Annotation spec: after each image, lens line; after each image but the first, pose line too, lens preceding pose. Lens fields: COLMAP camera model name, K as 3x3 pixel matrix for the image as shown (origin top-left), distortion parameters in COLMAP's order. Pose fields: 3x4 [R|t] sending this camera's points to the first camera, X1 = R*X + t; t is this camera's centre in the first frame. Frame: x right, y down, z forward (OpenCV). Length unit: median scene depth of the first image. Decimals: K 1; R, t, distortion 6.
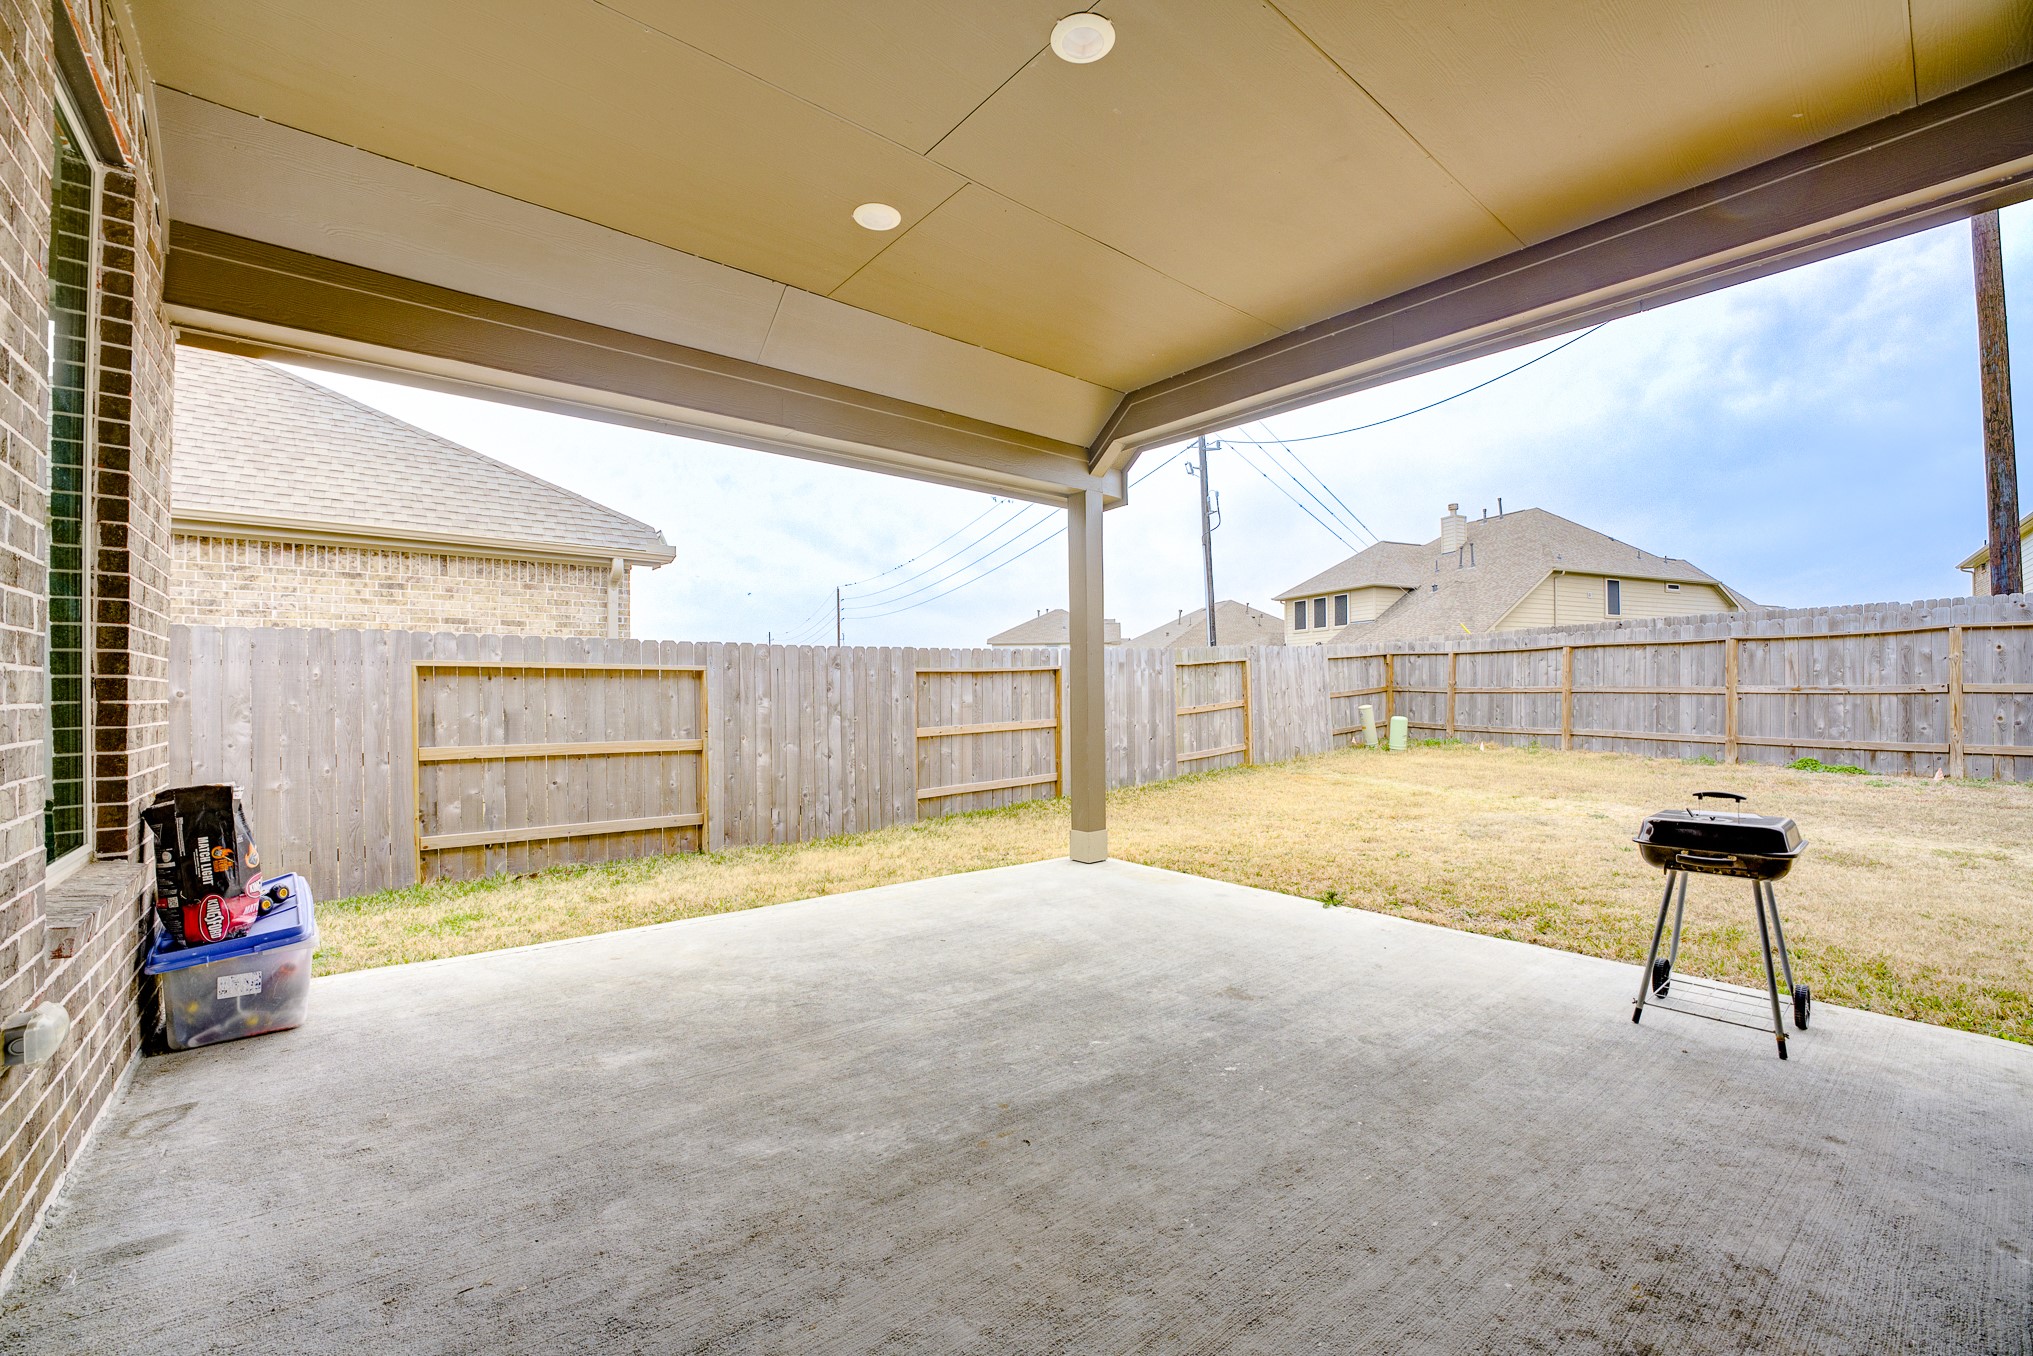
lens RADIAL K [[821.7, 0, 1020.9], [0, 821.7, 682.4], [0, 0, 1]] dist [-0.035147, 0.005990]
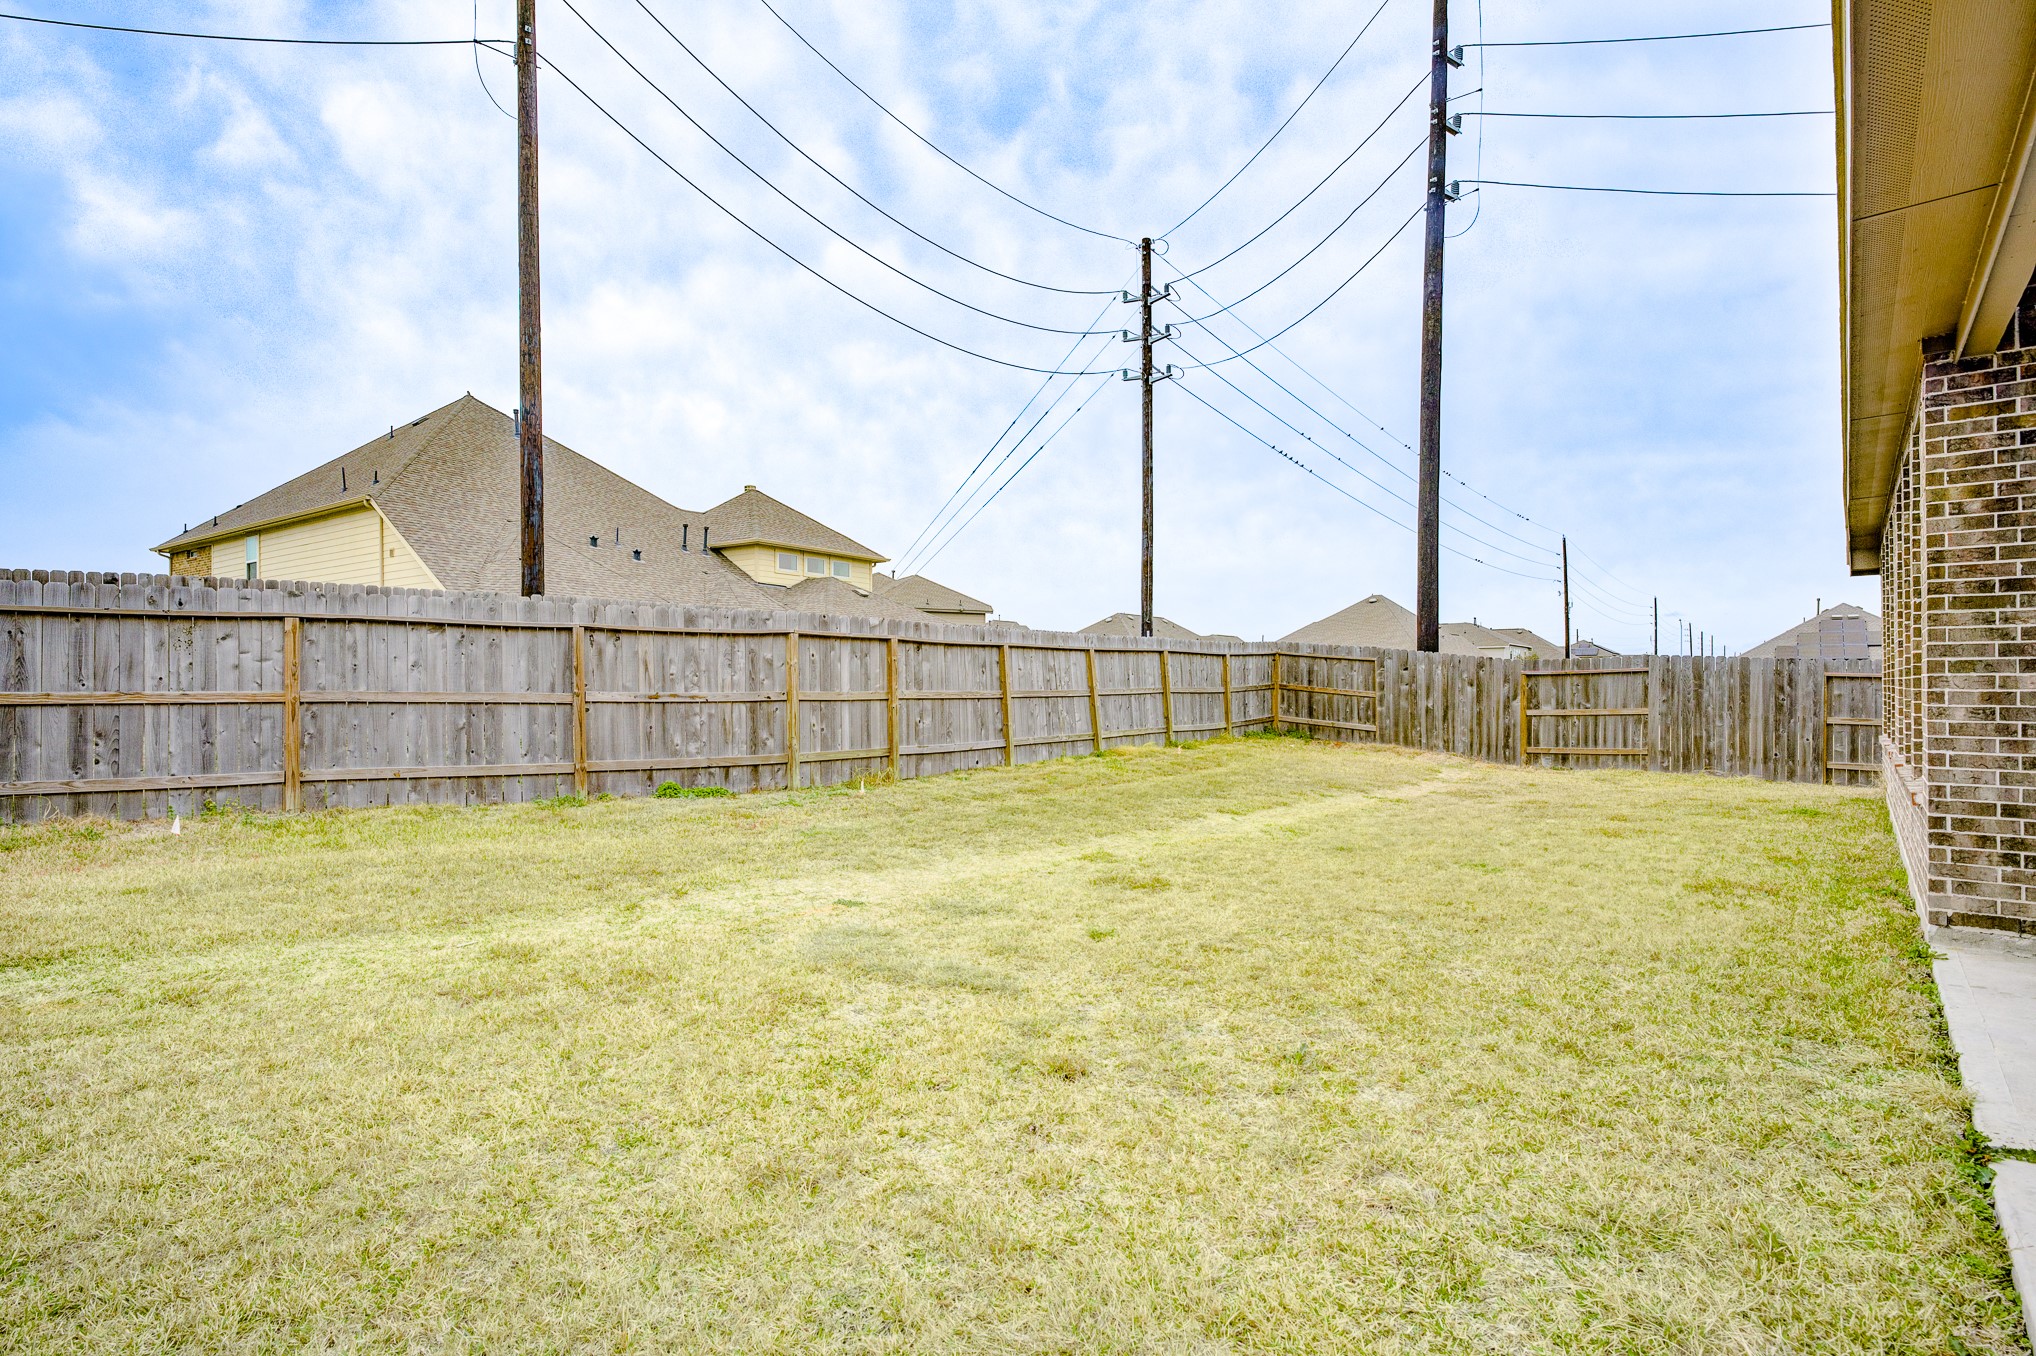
lens RADIAL K [[989.3, 0, 1012.9], [0, 989.3, 684.9], [0, 0, 1]] dist [-0.001441, -0.000330]
pose [[-0.166157, 0.006589, 0.986077, -0.057949], [-0.010260, 0.999912, -0.008410, 0.001387], [-0.986046, -0.011514, -0.166074, 0.858791]]
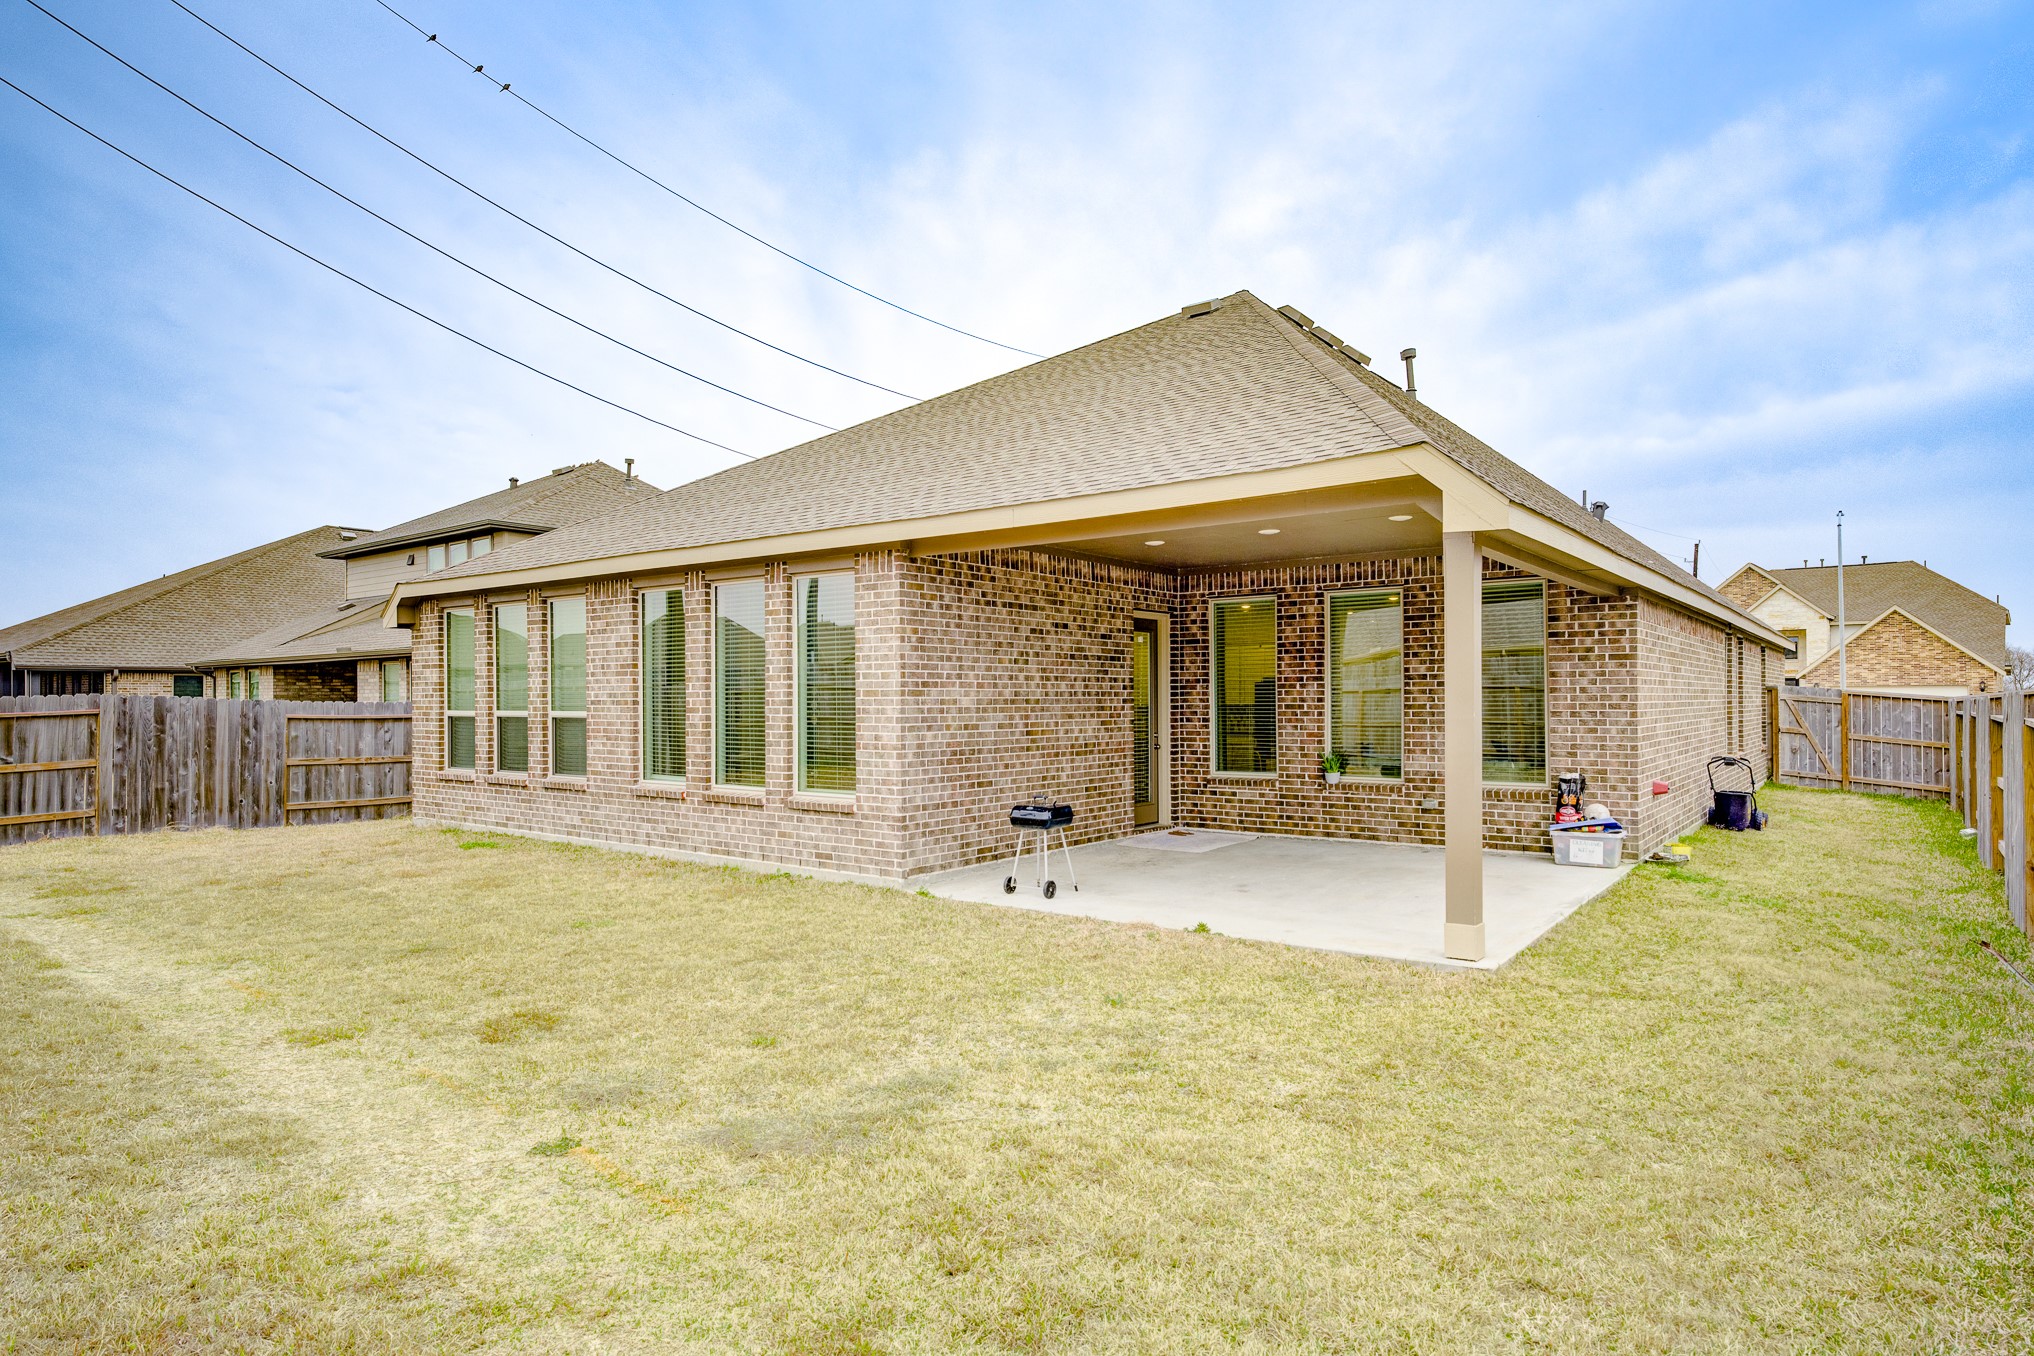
lens RADIAL K [[1165.1, 0, 1017.0], [0, 1165.1, 678.0], [0, 0, 1]] dist [0.002430, 0.000493]
pose [[-0.975671, 0.008059, -0.219092, 0.537761], [0.014030, 0.999571, -0.025712, -0.037636], [0.218791, -0.028160, -0.975365, 1.384396]]
